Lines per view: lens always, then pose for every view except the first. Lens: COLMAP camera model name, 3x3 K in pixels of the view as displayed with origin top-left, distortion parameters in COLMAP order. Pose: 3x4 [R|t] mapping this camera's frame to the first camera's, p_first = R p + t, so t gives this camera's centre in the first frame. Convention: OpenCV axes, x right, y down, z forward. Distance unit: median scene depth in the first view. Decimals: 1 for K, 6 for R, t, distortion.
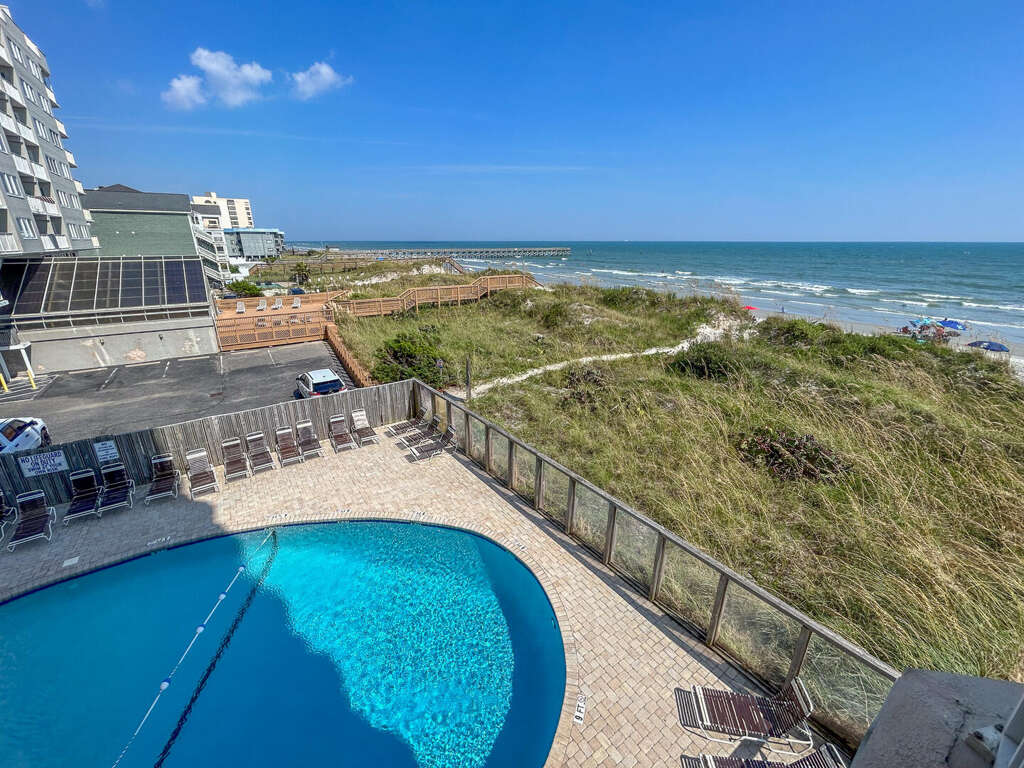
lens RADIAL K [[413.7, 0, 511.7], [0, 413.7, 386.3], [0, 0, 1]] dist [0.000789, 0.000325]
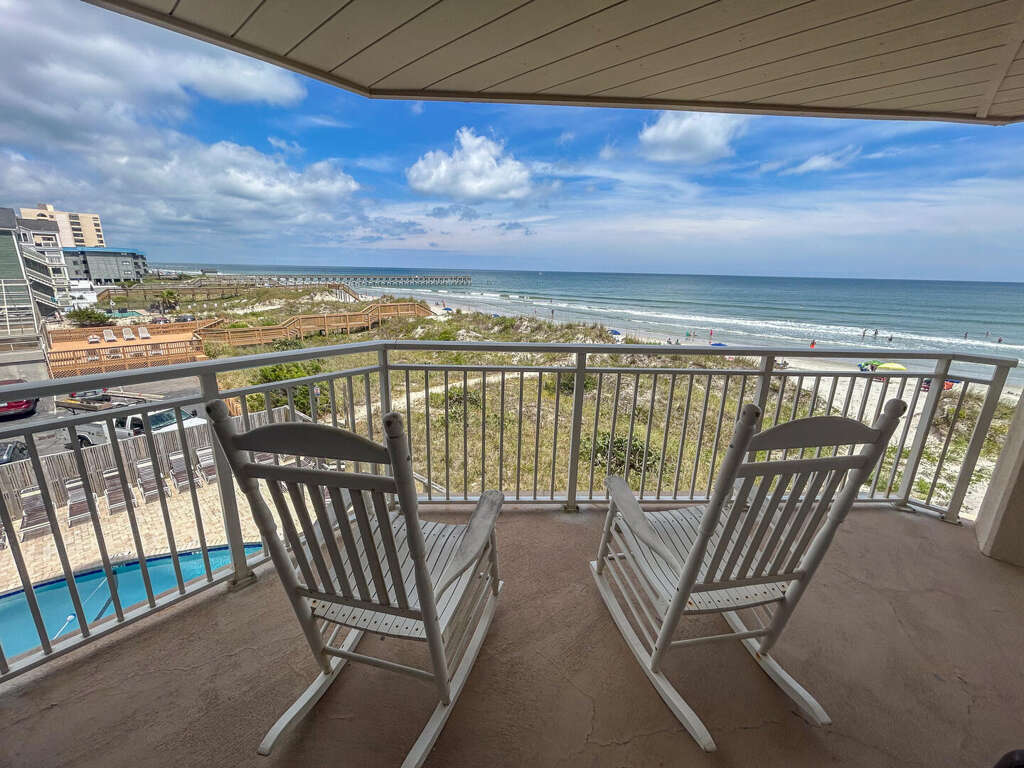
lens RADIAL K [[415.7, 0, 513.0], [0, 415.7, 384.3], [0, 0, 1]] dist [0.001910, -0.000210]
pose [[0.975369, -0.037846, 0.217307, 0.071901], [0.052558, 0.996671, -0.062325, 0.017247], [-0.214225, 0.072211, 0.974112, -0.090724]]
